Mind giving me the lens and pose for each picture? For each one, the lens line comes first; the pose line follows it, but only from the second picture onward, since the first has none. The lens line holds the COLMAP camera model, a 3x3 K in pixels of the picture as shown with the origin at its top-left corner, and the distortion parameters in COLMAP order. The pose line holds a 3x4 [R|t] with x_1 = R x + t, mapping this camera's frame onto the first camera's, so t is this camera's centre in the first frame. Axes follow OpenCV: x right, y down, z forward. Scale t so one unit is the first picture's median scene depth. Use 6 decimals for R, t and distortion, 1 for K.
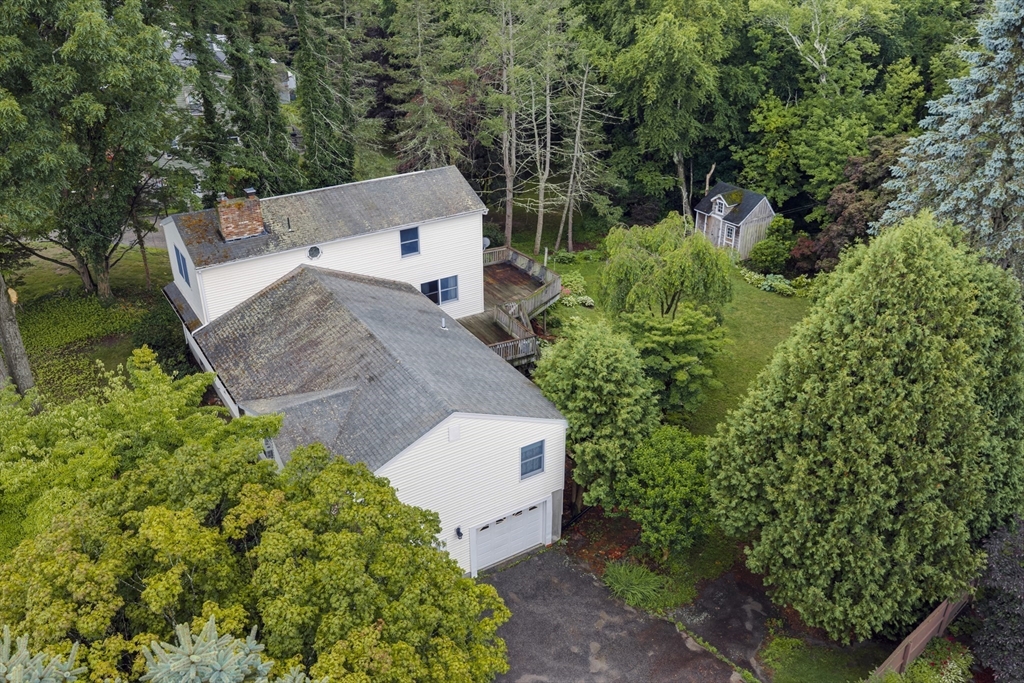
lens RADIAL K [[843.7, 0, 511.2], [0, 843.7, 342.7], [0, 0, 1]] dist [0.018860, -0.013919]
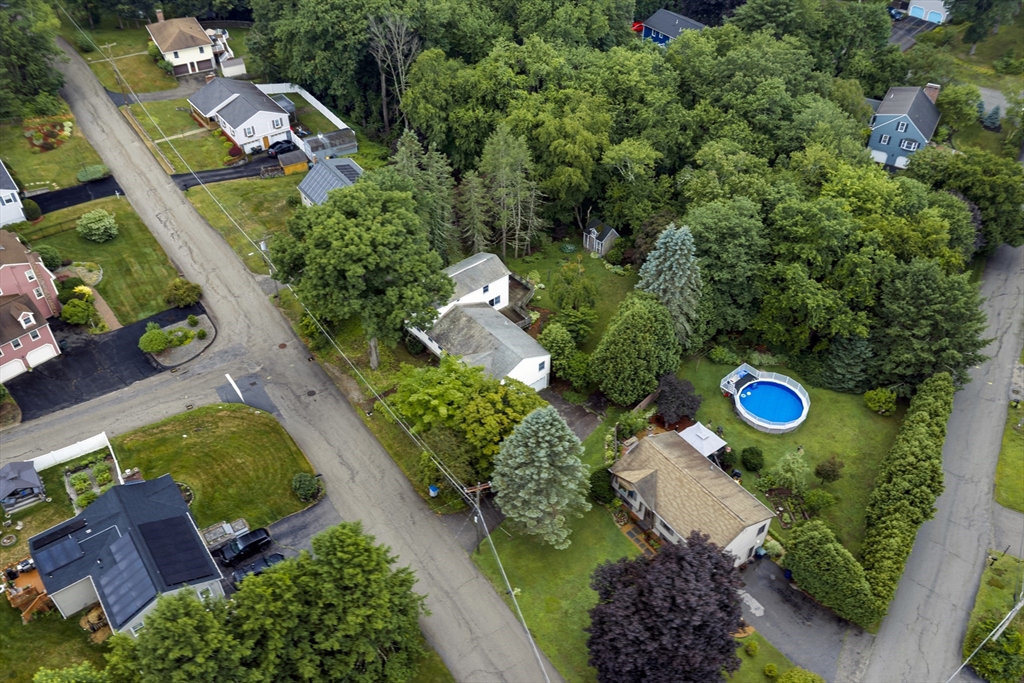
lens RADIAL K [[843.7, 0, 506.5], [0, 843.7, 339.7], [0, 0, 1]] dist [0.018860, -0.013919]
pose [[0.991027, -0.089040, 0.099689, -0.255123], [0.066067, 0.974651, 0.213753, -0.405615], [-0.116194, -0.205248, 0.971788, -1.324639]]
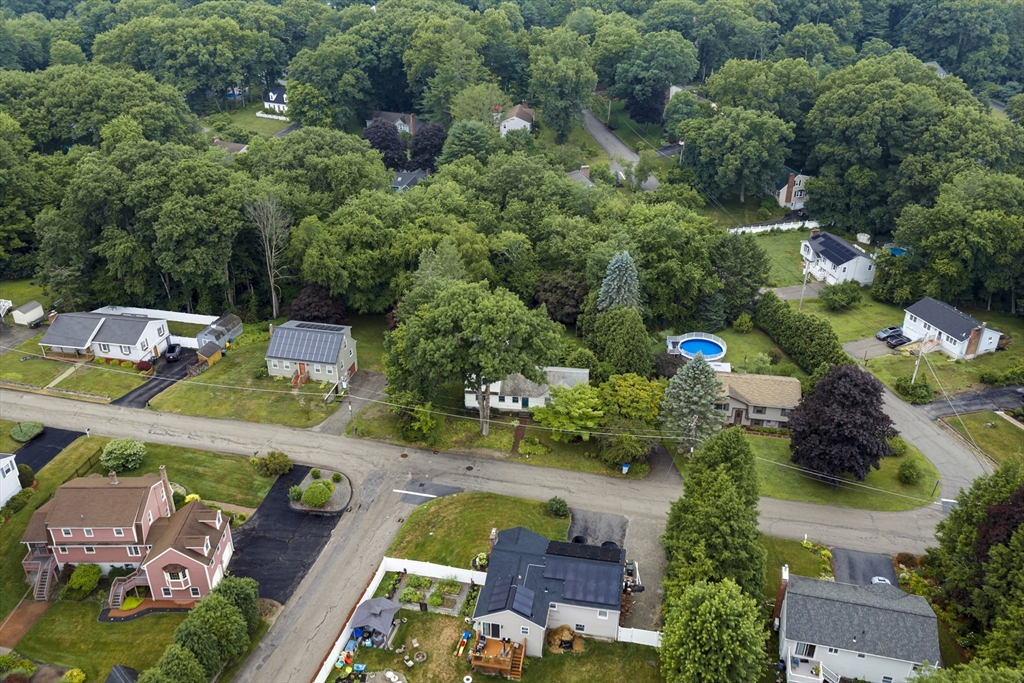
lens RADIAL K [[843.7, 0, 513.6], [0, 843.7, 341.2], [0, 0, 1]] dist [0.018860, -0.013919]
pose [[0.623766, -0.368175, 0.689466, -1.849874], [0.377472, 0.914320, 0.146744, -0.492361], [-0.684420, 0.168721, 0.709298, -1.138285]]
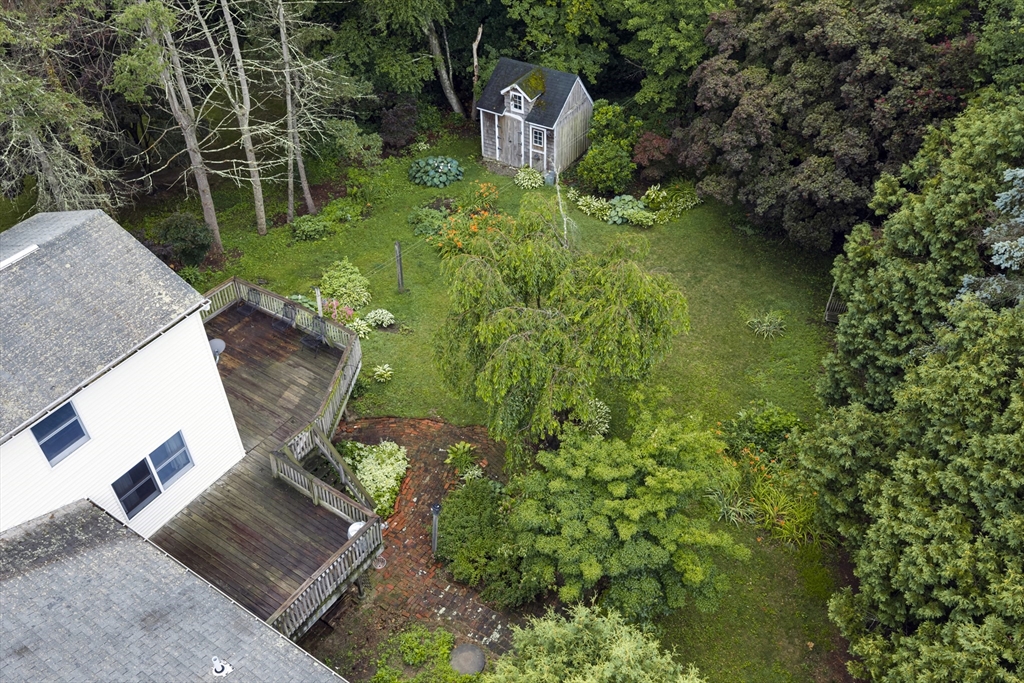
lens RADIAL K [[843.7, 0, 510.6], [0, 843.7, 347.7], [0, 0, 1]] dist [0.018860, -0.013919]
pose [[0.911086, -0.281290, 0.301329, -0.017465], [0.199201, 0.940413, 0.275576, -0.172833], [-0.360890, -0.191048, 0.912830, 0.368483]]
